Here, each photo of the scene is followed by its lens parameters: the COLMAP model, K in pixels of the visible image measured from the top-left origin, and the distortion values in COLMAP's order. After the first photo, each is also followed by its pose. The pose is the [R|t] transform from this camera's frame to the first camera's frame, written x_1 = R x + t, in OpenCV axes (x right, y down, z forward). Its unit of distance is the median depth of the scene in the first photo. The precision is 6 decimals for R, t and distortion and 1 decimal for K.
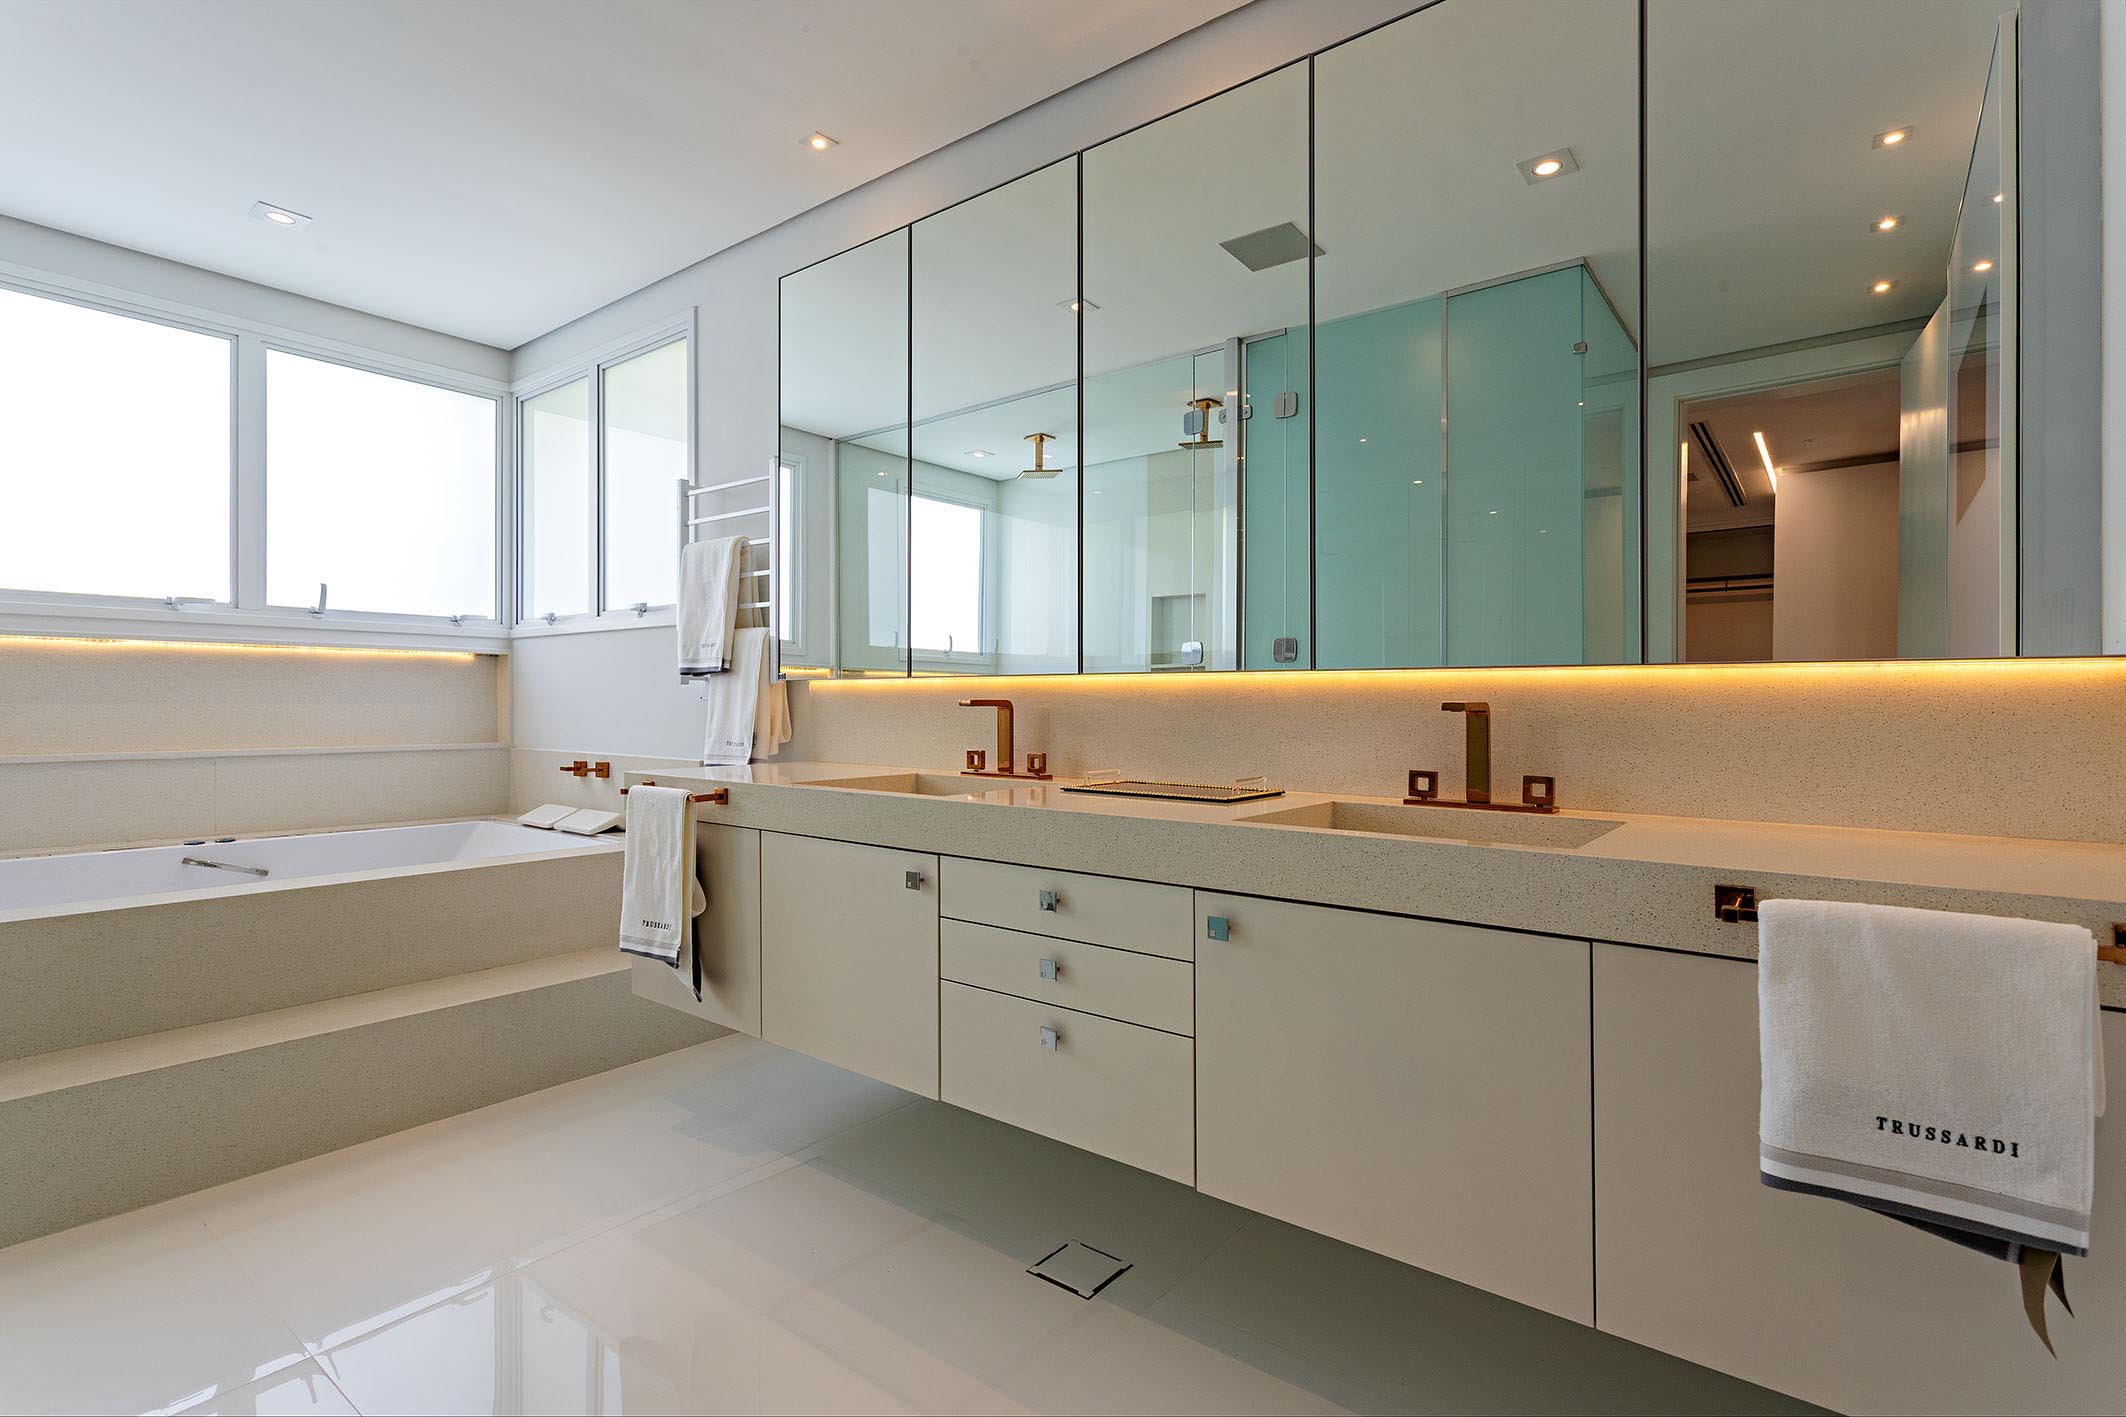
lens RADIAL K [[1014.9, 0, 1055.5], [0, 1014.9, 710.0], [0, 0, 1]] dist [-0.000550, -0.000489]
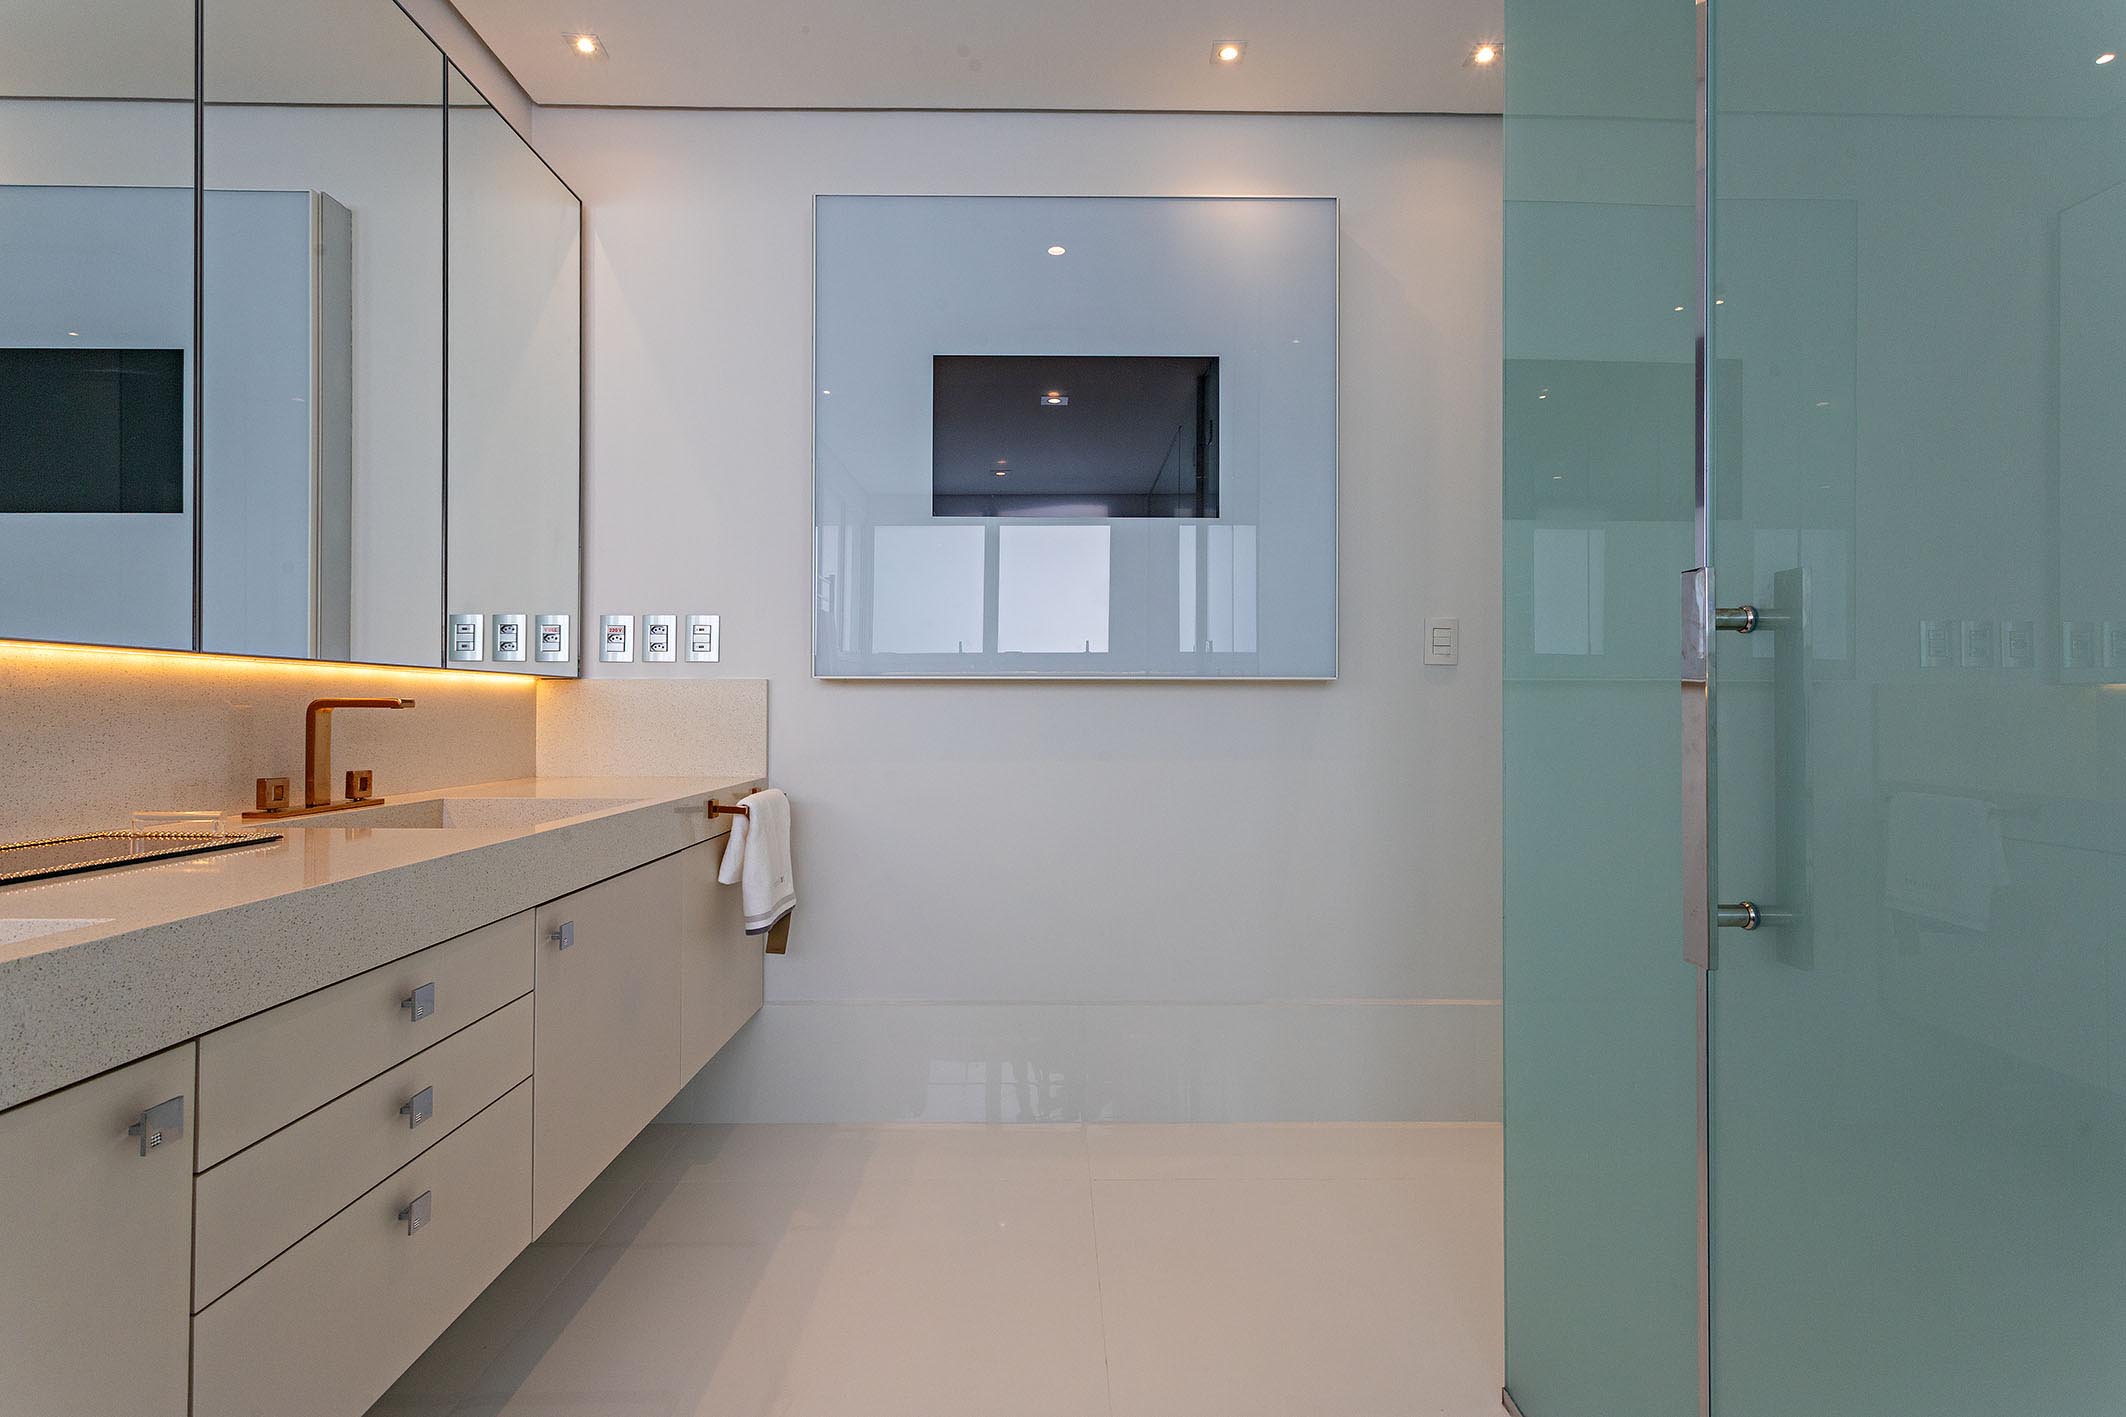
lens RADIAL K [[1014.9, 0, 1062.7], [0, 1014.9, 703.5], [0, 0, 1]] dist [-0.000550, -0.000489]
pose [[-0.628606, -0.000895, 0.777724, -0.744354], [-0.003347, 0.999993, -0.001554, -0.004041], [-0.777717, -0.003580, -0.628604, 1.052283]]
